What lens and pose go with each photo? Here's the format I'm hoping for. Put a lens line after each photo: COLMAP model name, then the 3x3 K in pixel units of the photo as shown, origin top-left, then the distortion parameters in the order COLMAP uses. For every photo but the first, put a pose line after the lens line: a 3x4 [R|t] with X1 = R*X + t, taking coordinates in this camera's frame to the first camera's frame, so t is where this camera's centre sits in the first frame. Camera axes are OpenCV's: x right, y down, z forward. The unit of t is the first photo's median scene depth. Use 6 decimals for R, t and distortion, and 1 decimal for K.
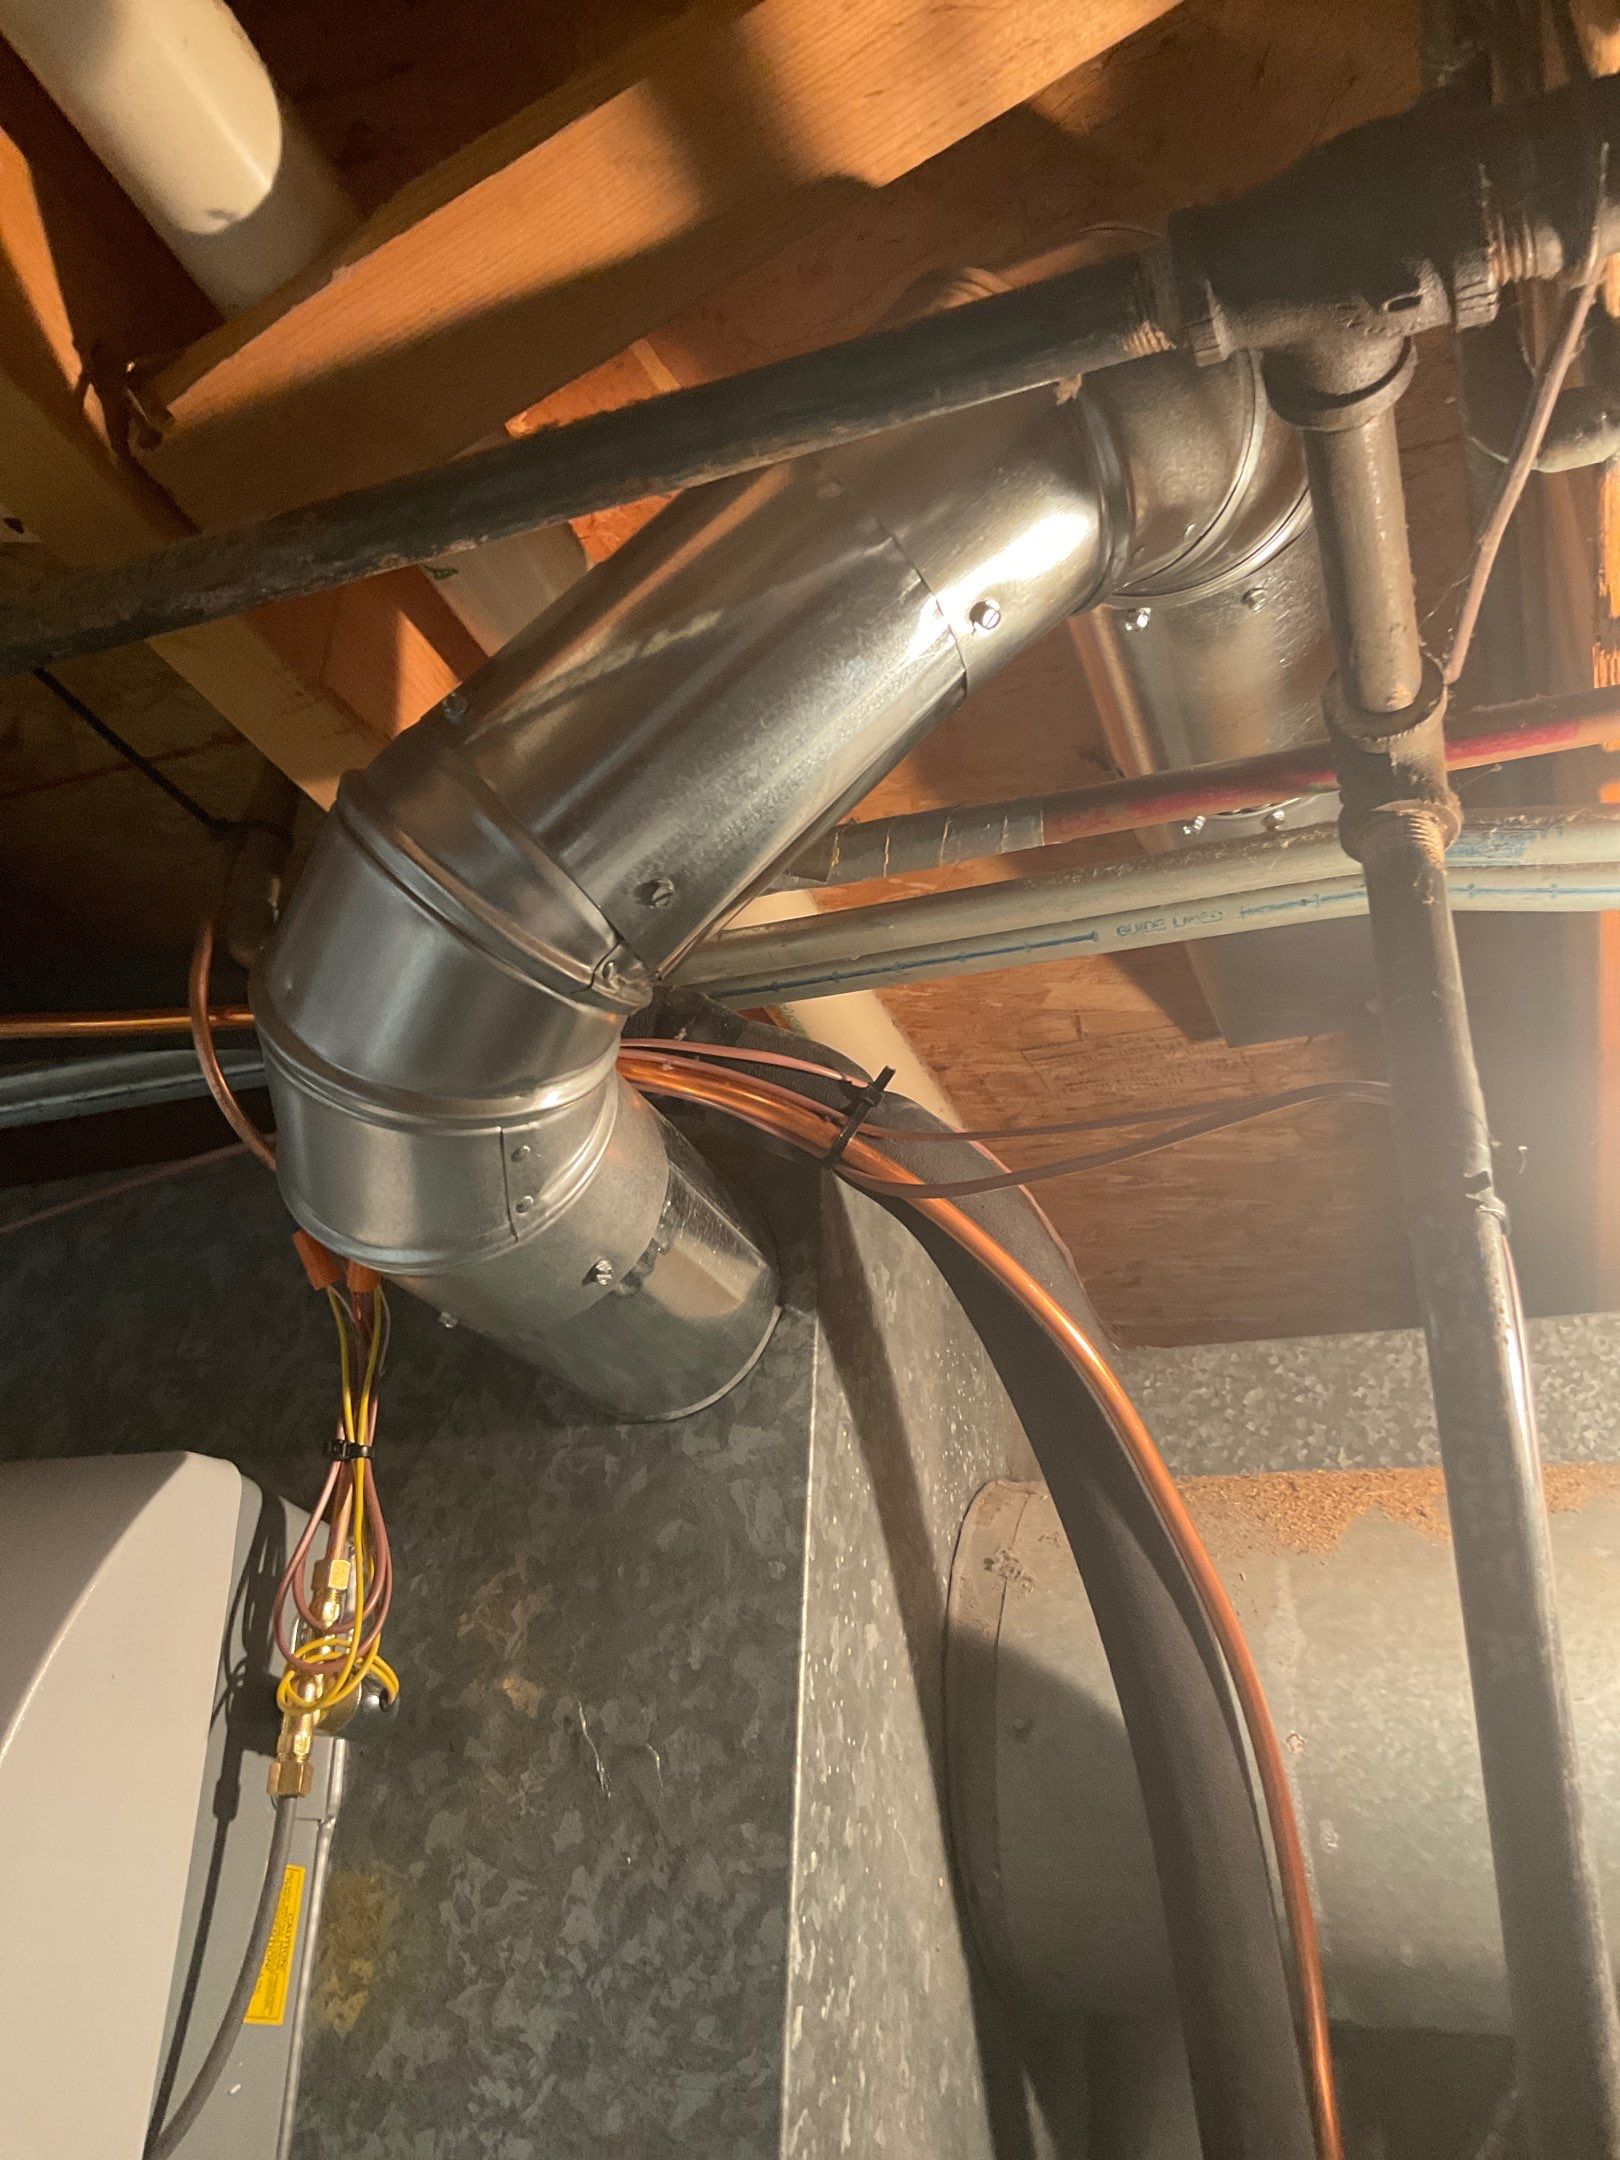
lens RADIAL K [[1809.4, 0, 808.7], [0, 1809.4, 1066.9], [0, 0, 1]] dist [0.108469, -0.207031]
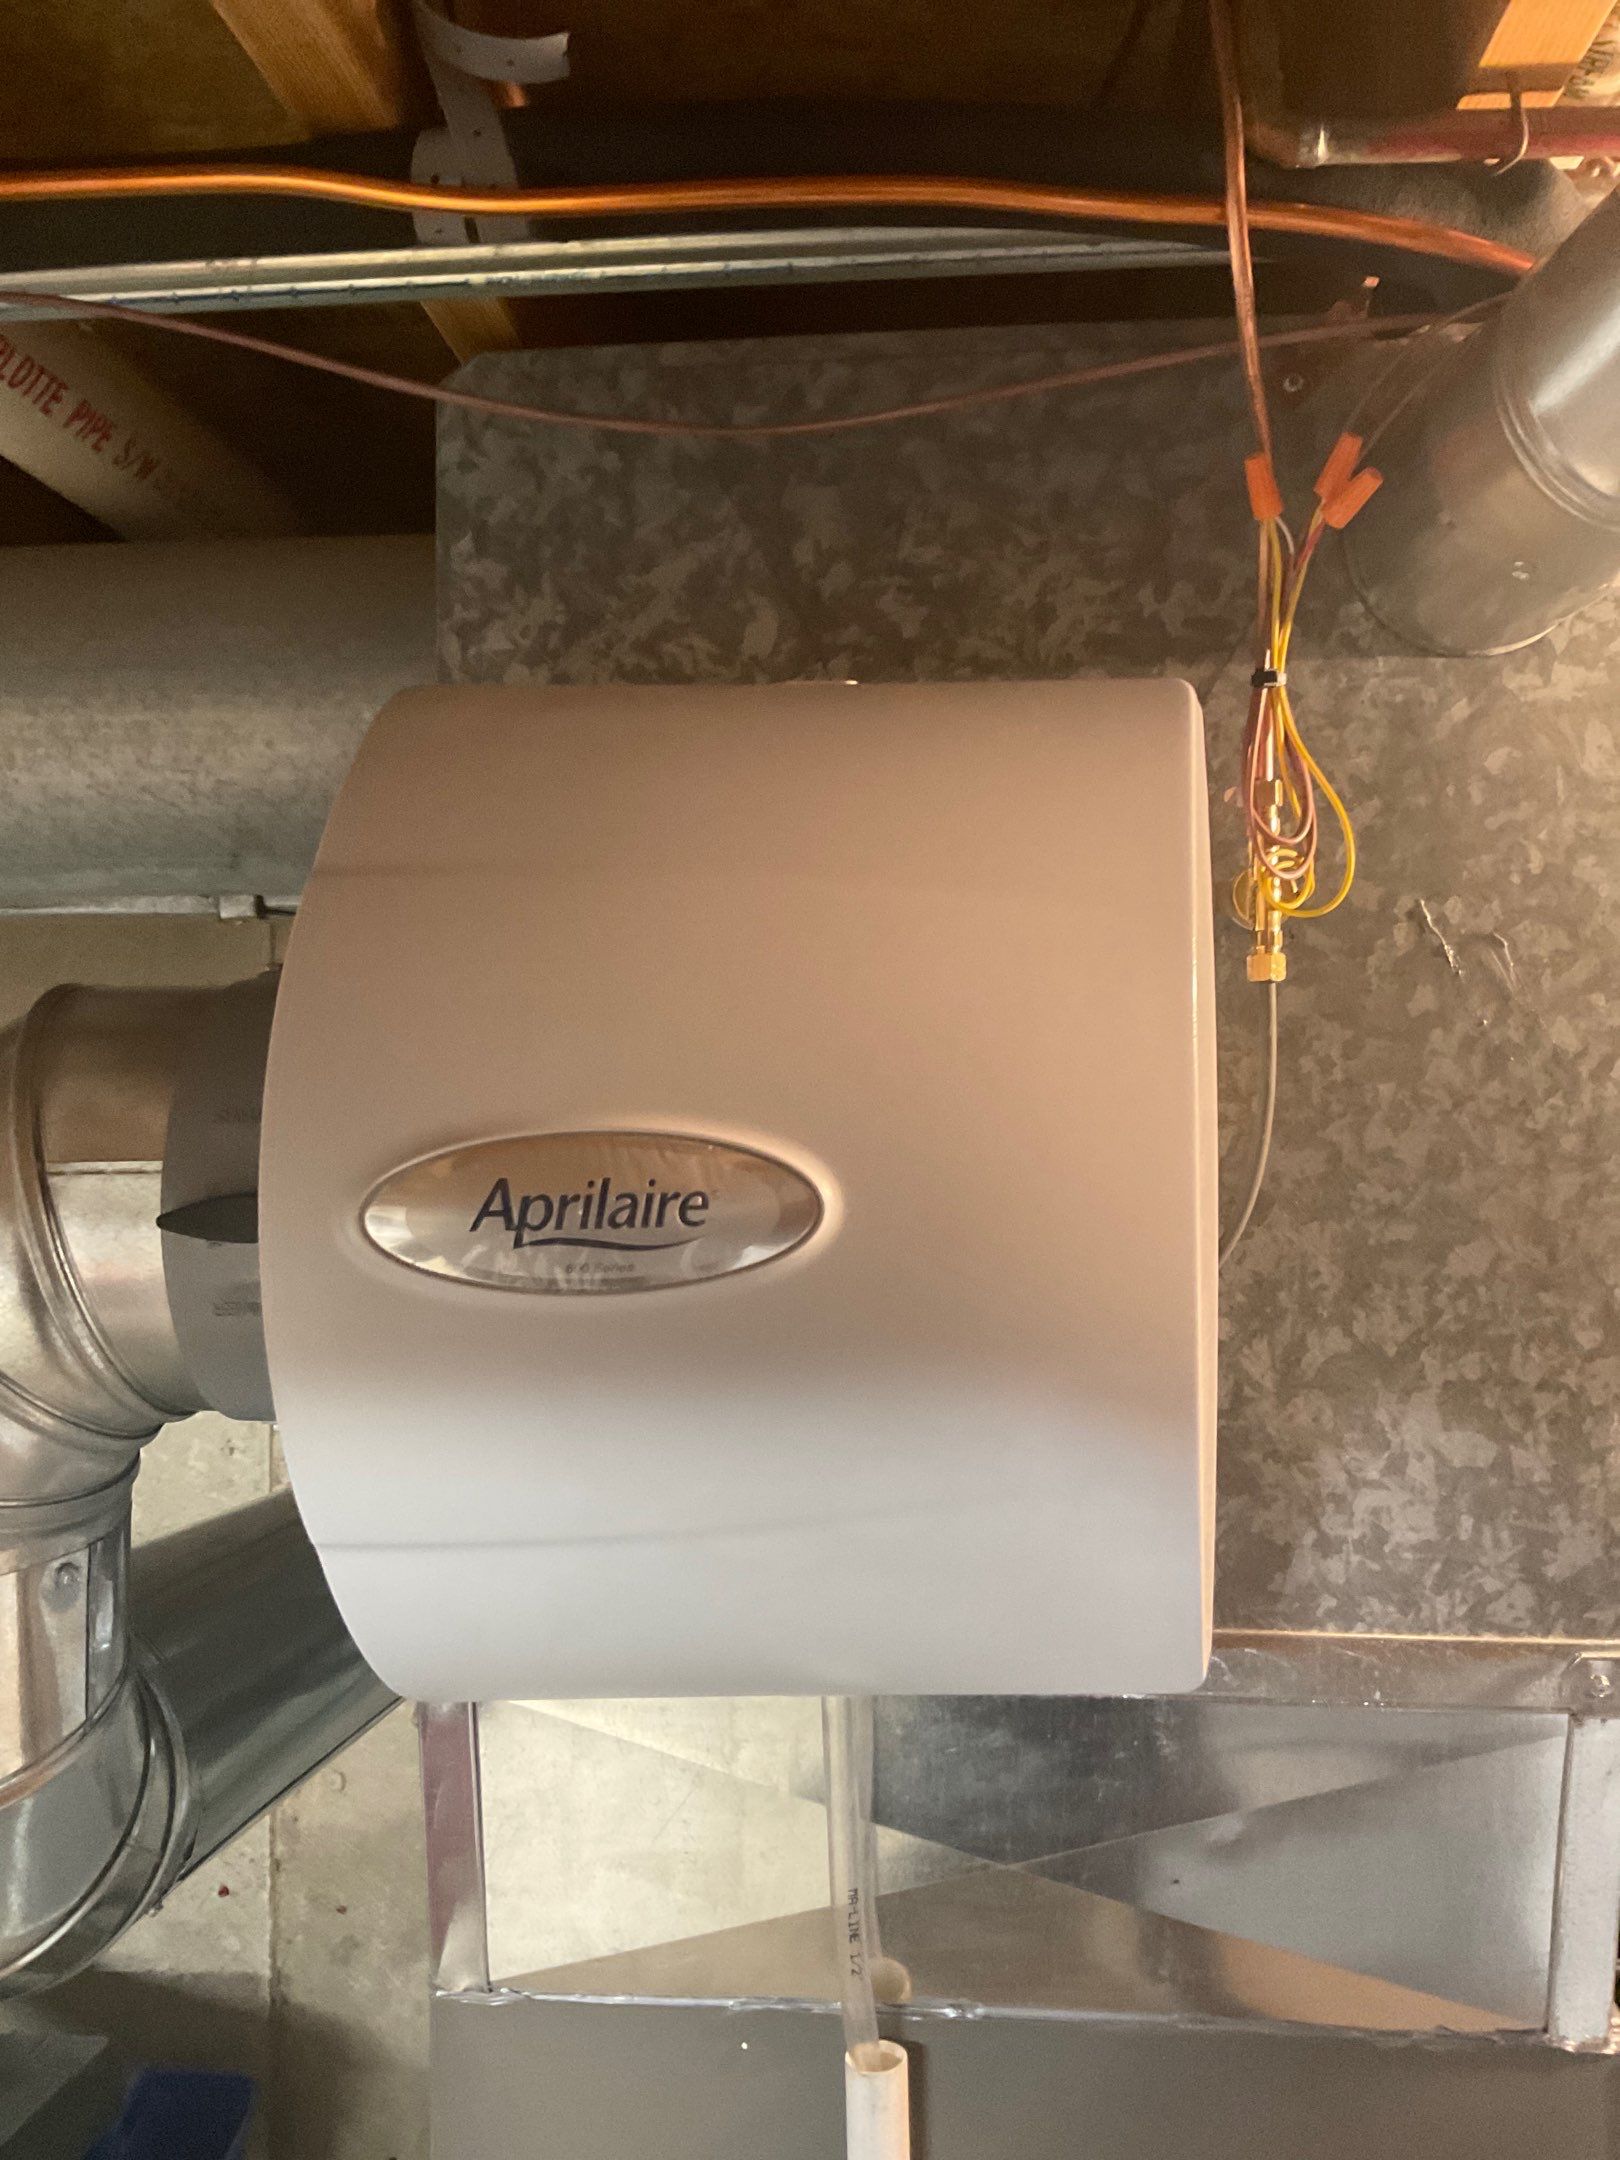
lens RADIAL K [[1809.4, 0, 808.7], [0, 1809.4, 1066.9], [0, 0, 1]] dist [0.108469, -0.207031]
pose [[0.958232, -0.029857, 0.284428, -0.865667], [-0.098570, 0.899119, 0.426461, -0.013076], [-0.268468, -0.436684, 0.858622, 0.067514]]
